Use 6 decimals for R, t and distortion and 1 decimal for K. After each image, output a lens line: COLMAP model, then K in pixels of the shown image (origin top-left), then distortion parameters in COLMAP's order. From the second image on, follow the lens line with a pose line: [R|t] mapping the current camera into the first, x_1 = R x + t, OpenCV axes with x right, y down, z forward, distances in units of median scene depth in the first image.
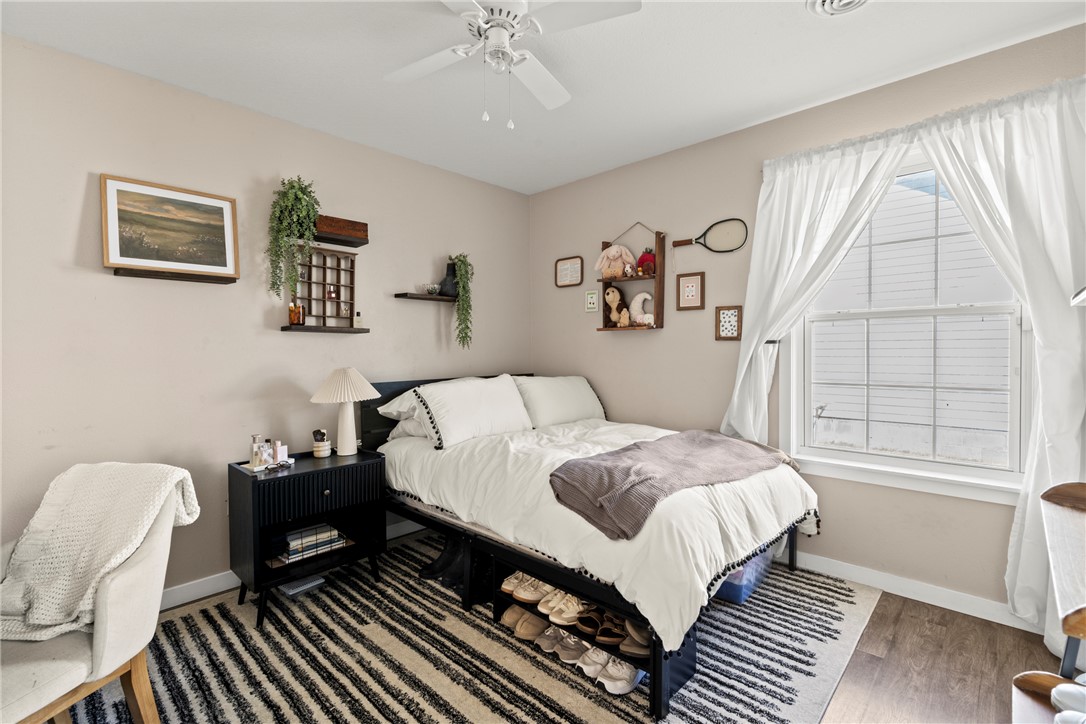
lens RADIAL K [[494.6, 0, 546.6], [0, 494.6, 358.0], [0, 0, 1]] dist [-0.001174, 0.001434]
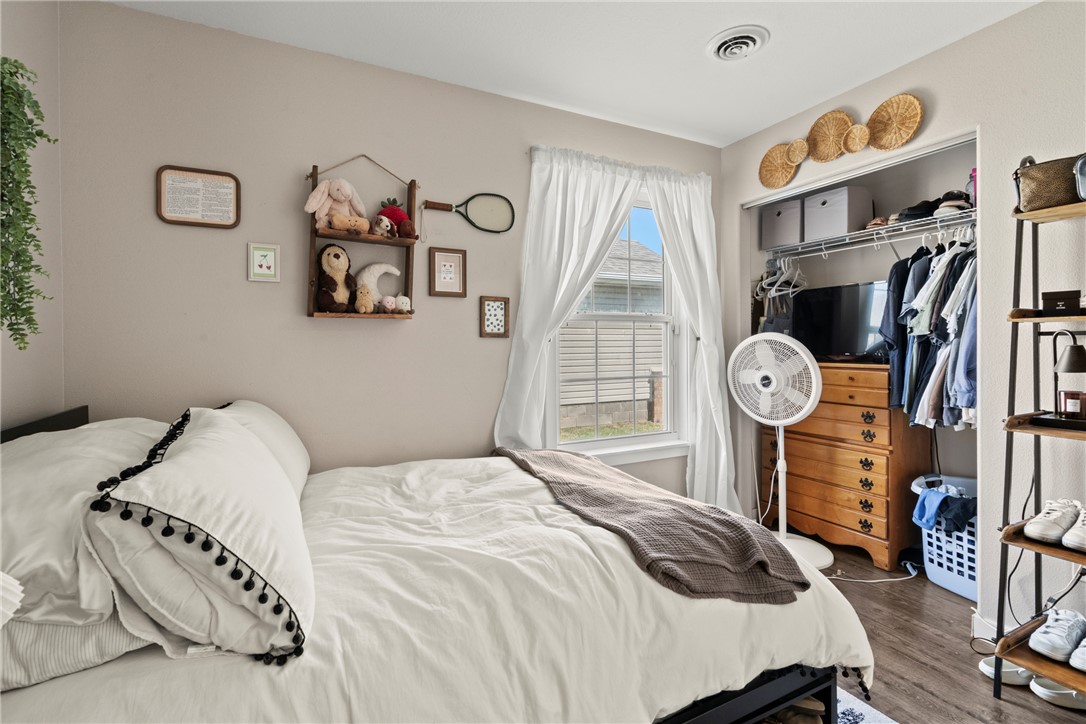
lens RADIAL K [[494.6, 0, 542.1], [0, 494.6, 352.4], [0, 0, 1]] dist [-0.001174, 0.001434]
pose [[0.344495, -0.008750, 0.938747, -0.395465], [0.022159, 0.999754, 0.001186, -0.008966], [-0.938527, 0.020393, 0.344604, 0.626795]]
